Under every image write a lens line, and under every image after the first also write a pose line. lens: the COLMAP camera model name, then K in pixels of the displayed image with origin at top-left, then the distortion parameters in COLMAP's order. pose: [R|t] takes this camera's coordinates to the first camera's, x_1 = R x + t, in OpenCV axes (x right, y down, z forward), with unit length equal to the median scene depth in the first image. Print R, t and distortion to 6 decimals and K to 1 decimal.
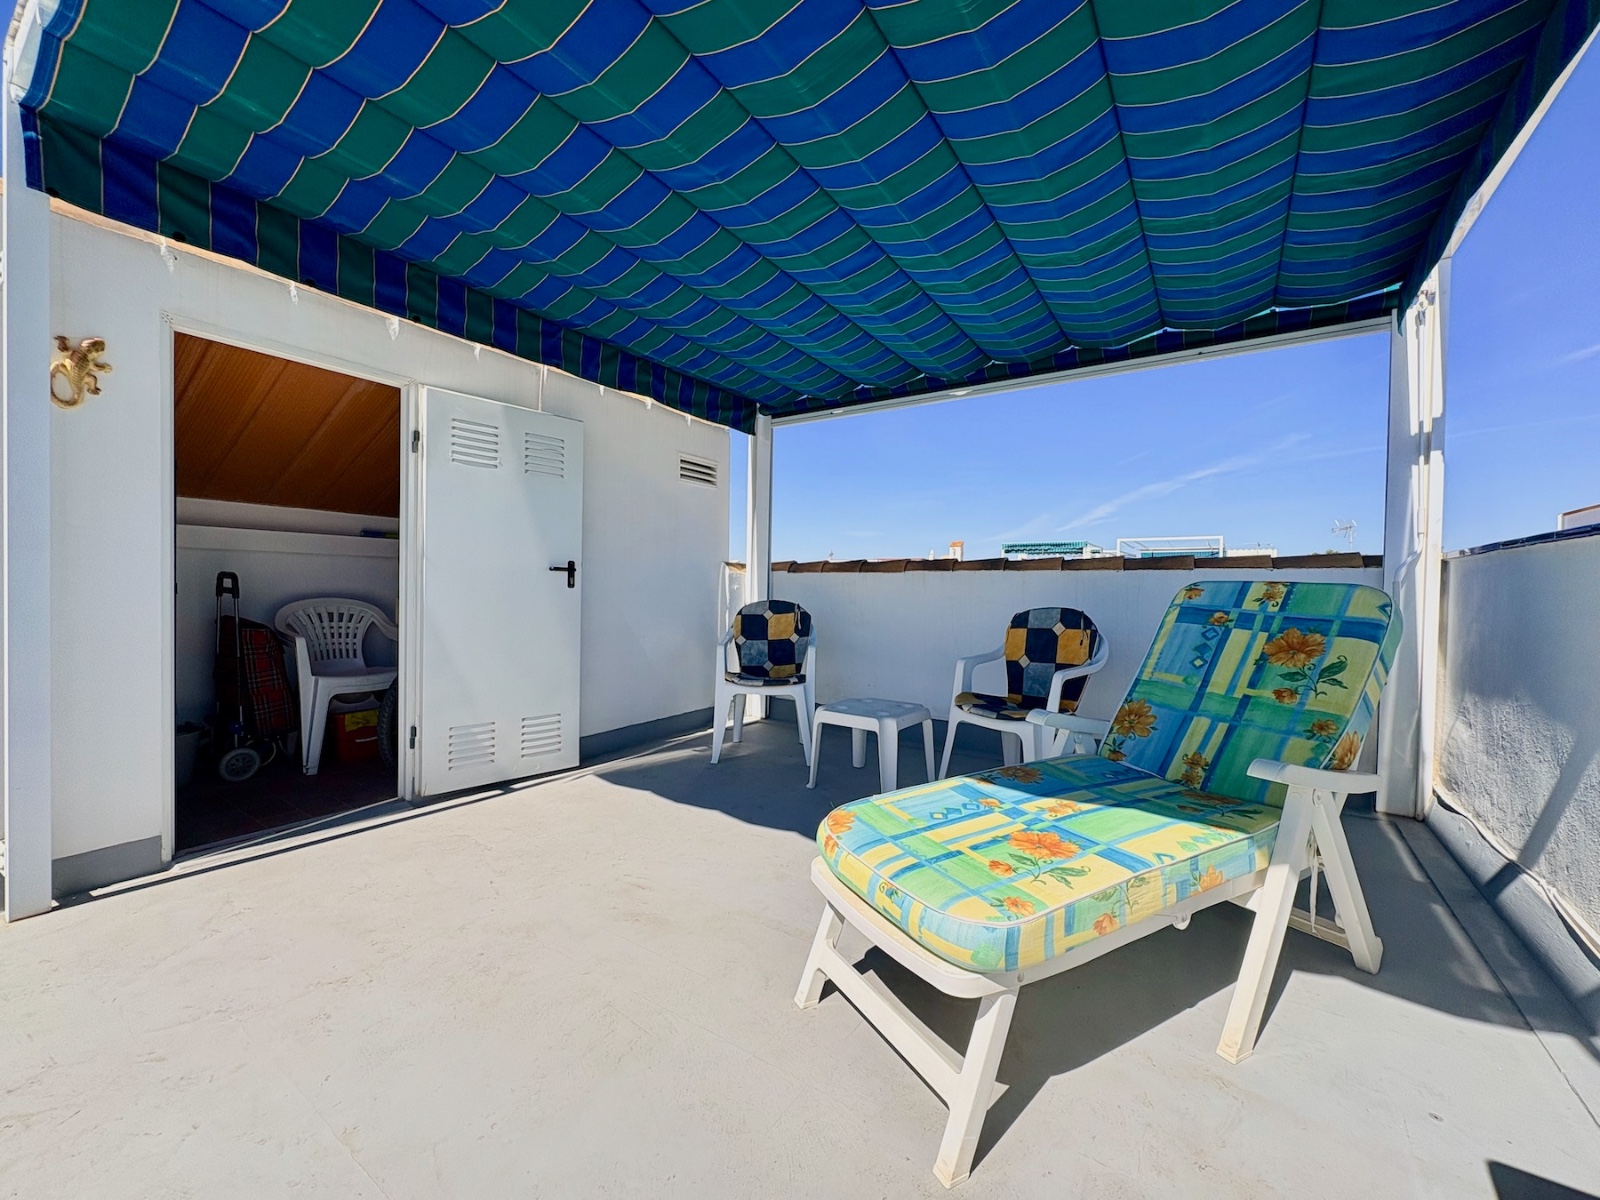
lens RADIAL K [[637.7, 0, 800.0], [0, 637.7, 600.0], [0, 0, 1]] dist [0.001107, 0.000049]
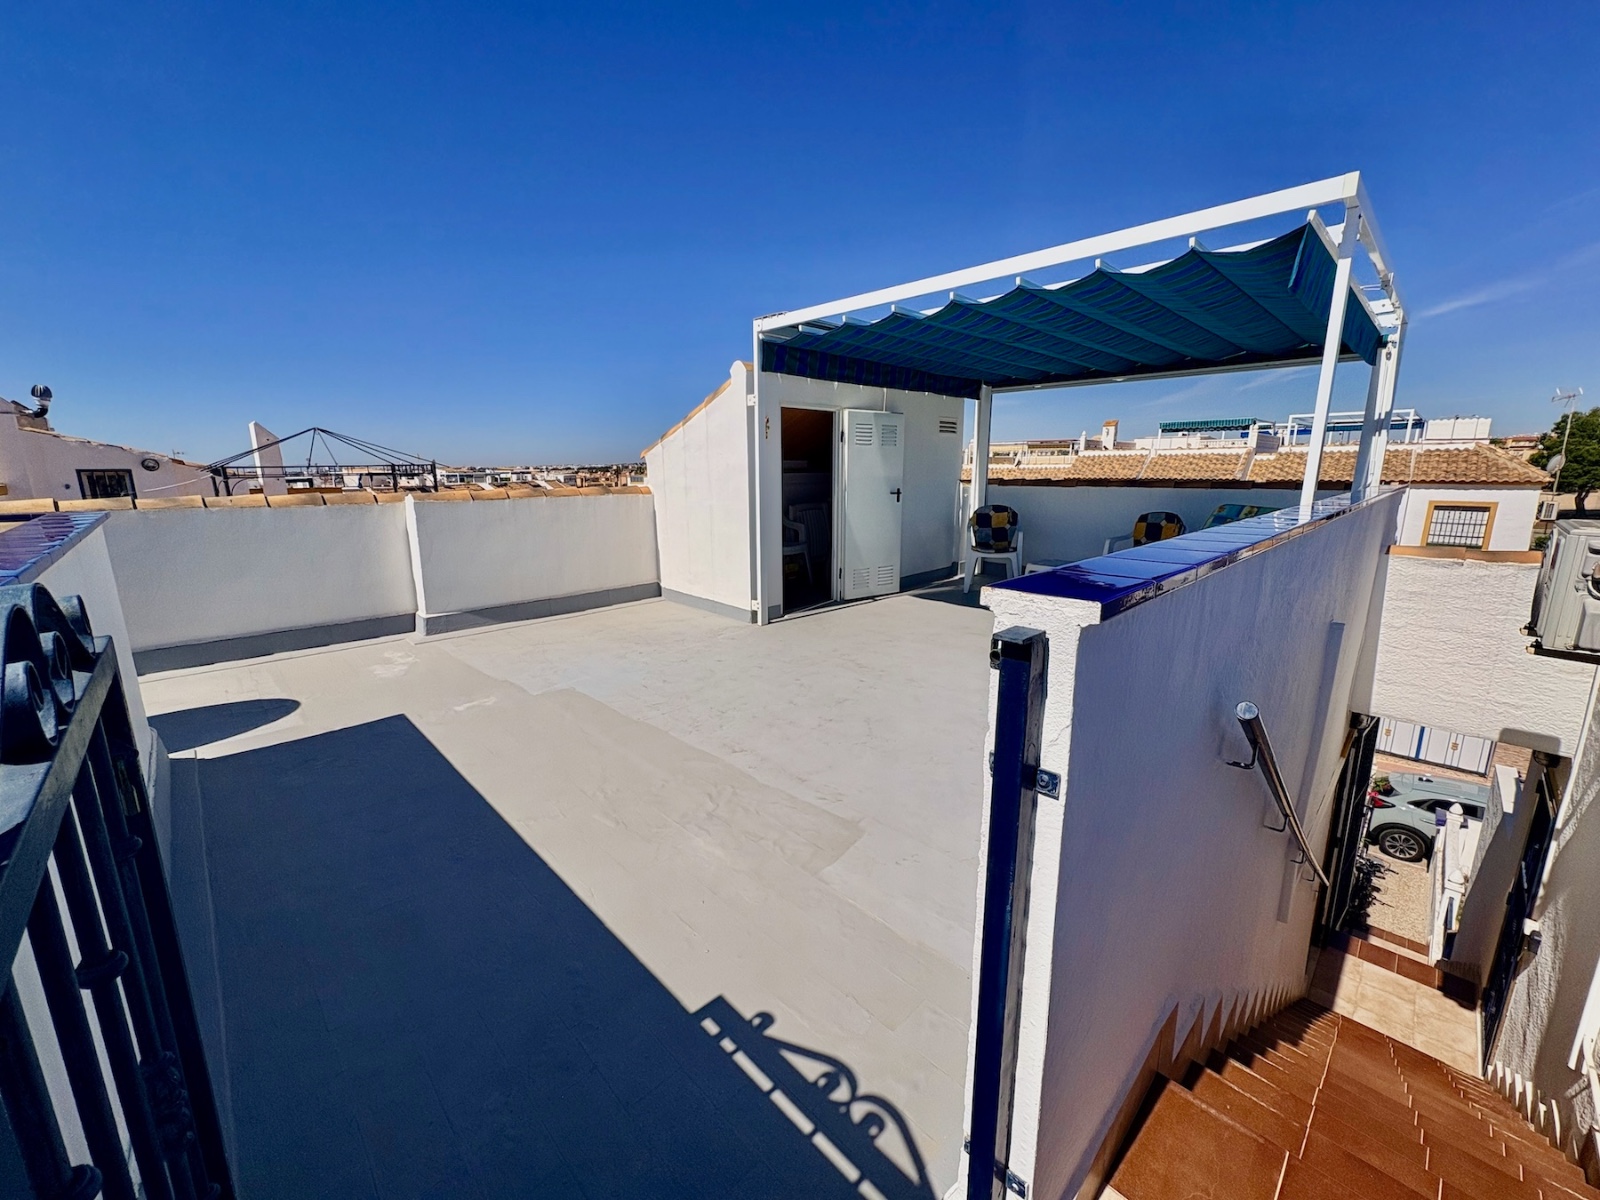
lens RADIAL K [[637.7, 0, 800.0], [0, 637.7, 600.0], [0, 0, 1]] dist [0.001107, 0.000049]
pose [[0.980023, 0.021007, -0.197773, -0.220407], [0.016534, 0.982359, 0.186273, -0.079597], [0.198198, -0.185822, 0.962387, -0.860887]]
